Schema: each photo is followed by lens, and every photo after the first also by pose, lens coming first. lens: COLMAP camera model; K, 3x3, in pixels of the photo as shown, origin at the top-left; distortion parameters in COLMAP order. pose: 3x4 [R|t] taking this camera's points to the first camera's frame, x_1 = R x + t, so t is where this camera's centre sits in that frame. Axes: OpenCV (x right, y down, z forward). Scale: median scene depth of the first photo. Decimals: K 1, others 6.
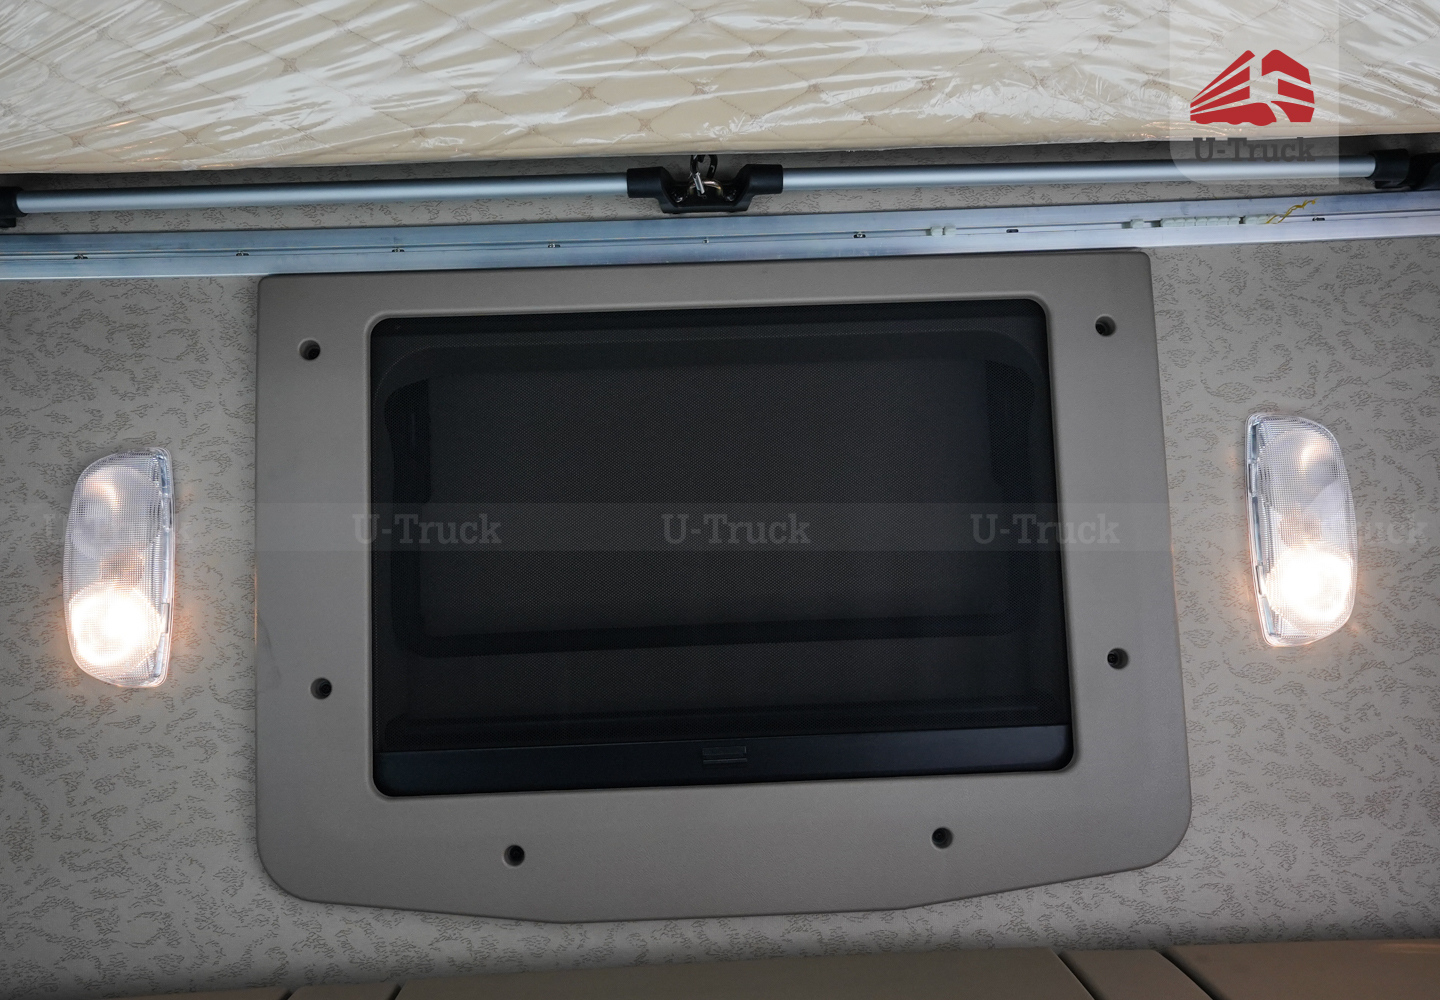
lens RADIAL K [[1112.9, 0, 711.9], [0, 1112.9, 500.9], [0, 0, 1]] dist [-0.010427, 0.009247]
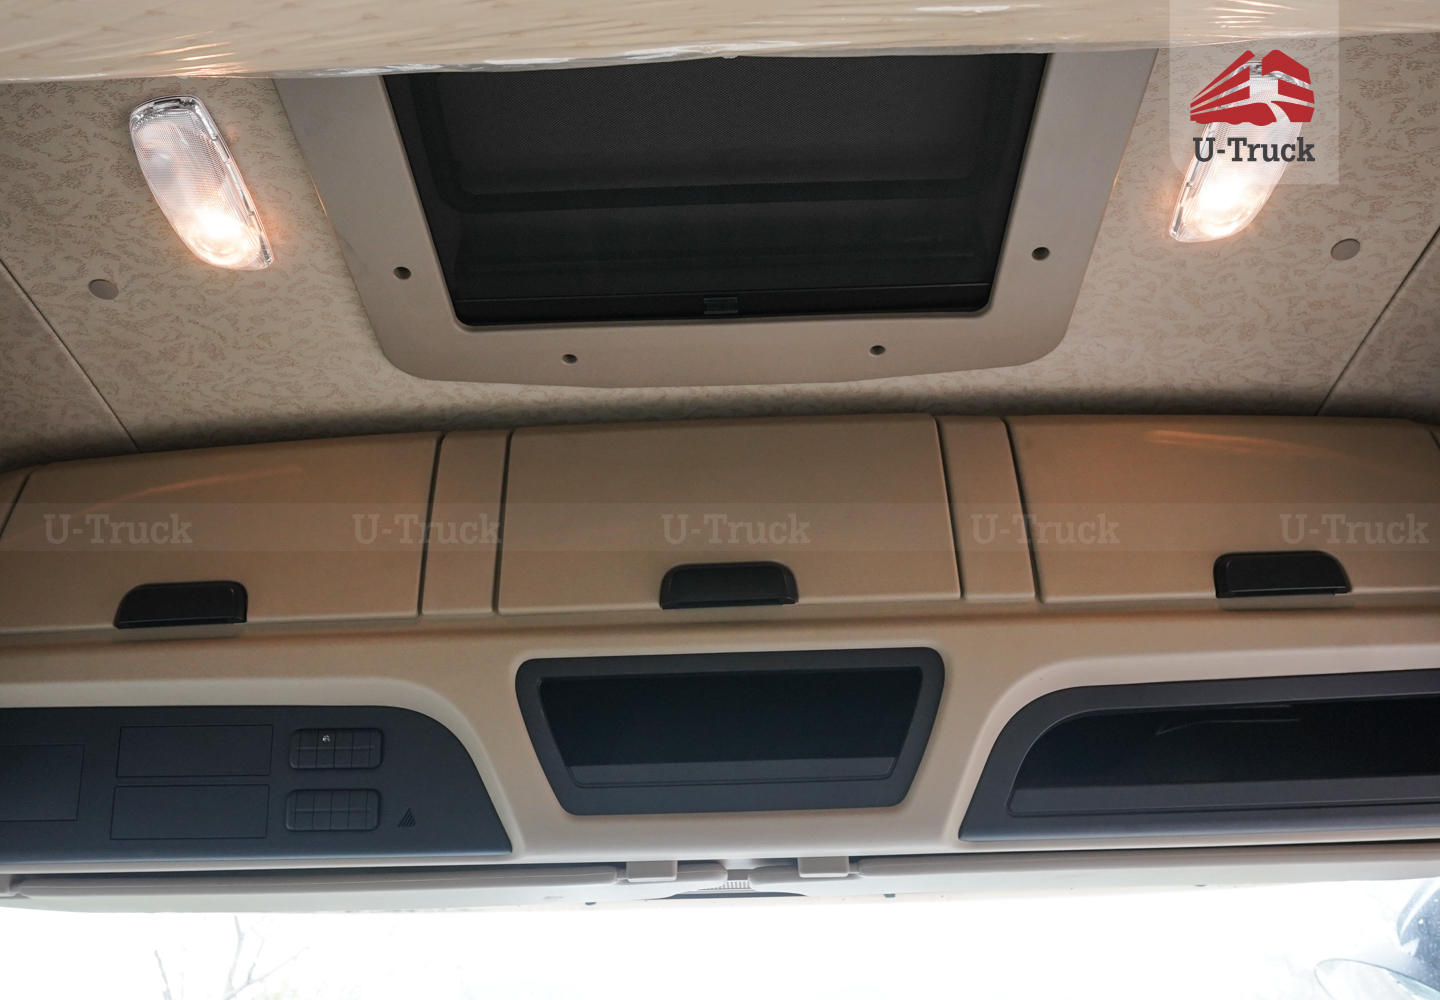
lens RADIAL K [[1112.9, 0, 715.7], [0, 1112.9, 508.8], [0, 0, 1]] dist [-0.010427, 0.009247]
pose [[0.999952, 0.009289, 0.003243, 0.003723], [-0.007361, 0.487662, 0.873002, -0.800624], [0.006528, -0.872983, 0.487706, 0.150458]]
